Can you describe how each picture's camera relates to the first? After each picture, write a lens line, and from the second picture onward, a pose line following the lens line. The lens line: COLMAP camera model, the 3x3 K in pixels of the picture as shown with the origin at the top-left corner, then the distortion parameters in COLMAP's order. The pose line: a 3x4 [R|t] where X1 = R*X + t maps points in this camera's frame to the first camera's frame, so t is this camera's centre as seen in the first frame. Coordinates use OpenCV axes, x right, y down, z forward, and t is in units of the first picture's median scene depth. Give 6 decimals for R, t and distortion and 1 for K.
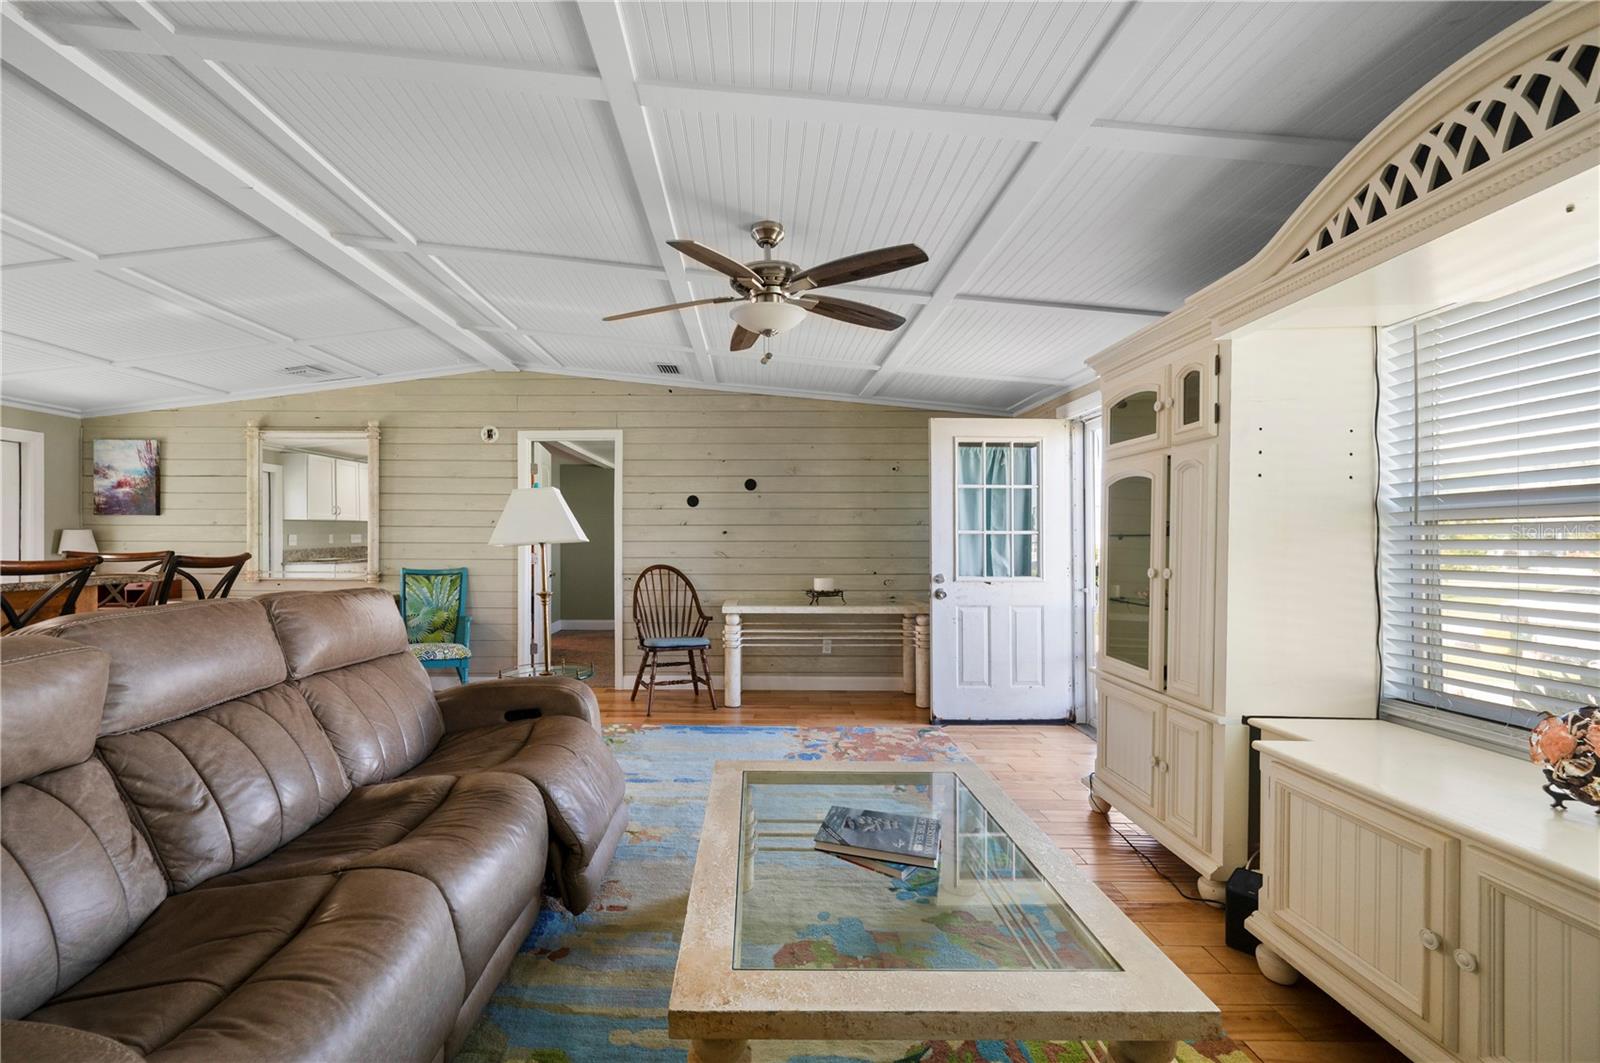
lens RADIAL K [[642.1, 0, 771.7], [0, 642.1, 547.9], [0, 0, 1]] dist [0.000565, -0.001322]
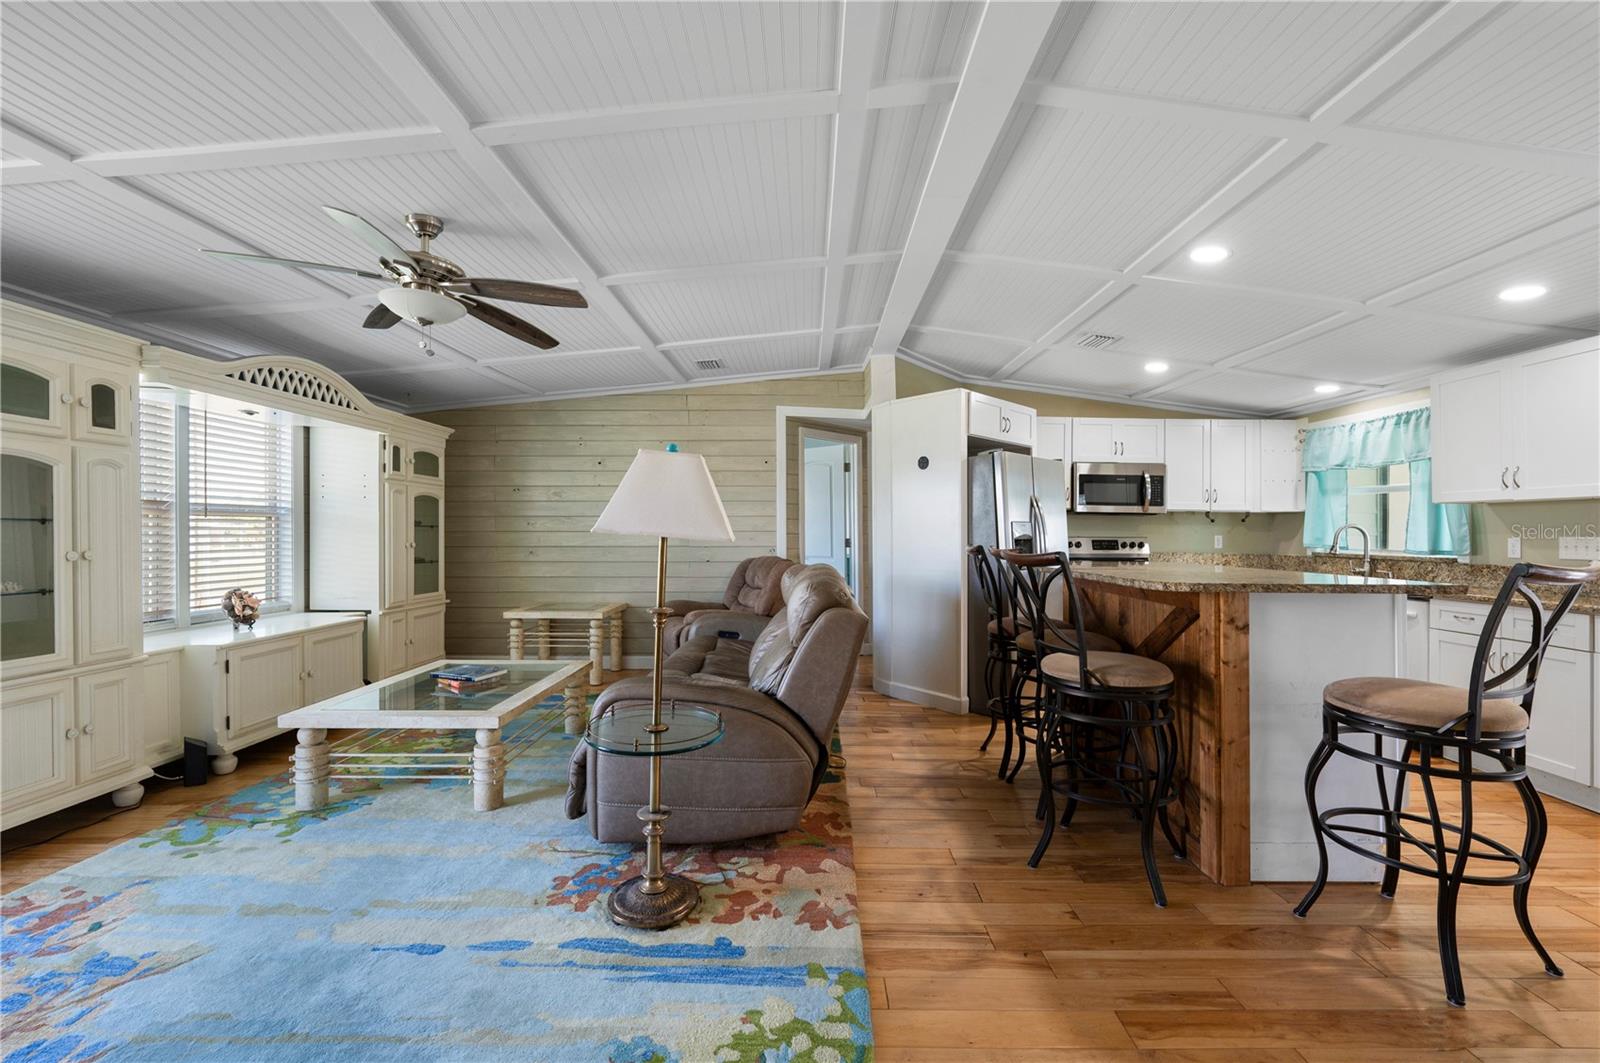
lens RADIAL K [[675.8, 0, 803.7], [0, 675.8, 523.0], [0, 0, 1]] dist [-0.002921, 0.000557]
pose [[-0.999456, -0.009287, 0.031647, -0.323076], [-0.009491, 0.999935, -0.006307, -0.009341], [-0.031586, -0.006604, -0.999479, 1.026710]]
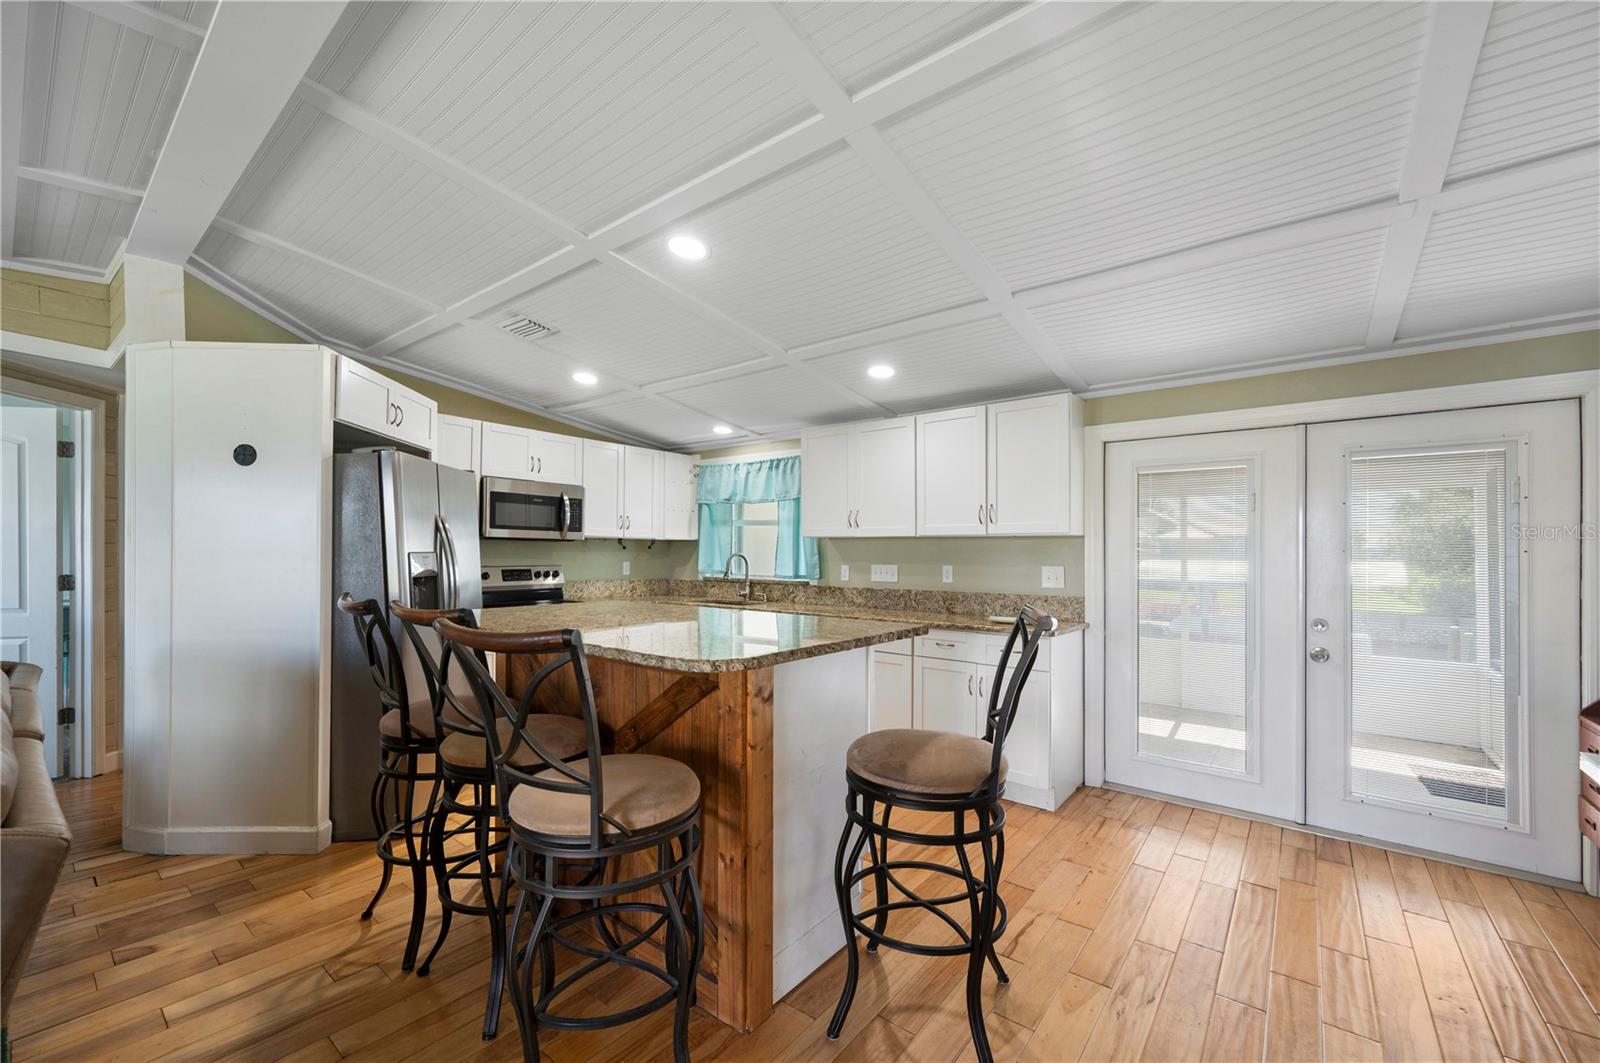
lens RADIAL K [[642.1, 0, 808.7], [0, 642.1, 543.2], [0, 0, 1]] dist [0.000565, -0.001322]
pose [[-0.641551, -0.017068, -0.766891, -0.350007], [-0.013097, 0.999850, -0.011296, -0.025960], [0.766969, 0.002797, -0.641678, 0.795410]]
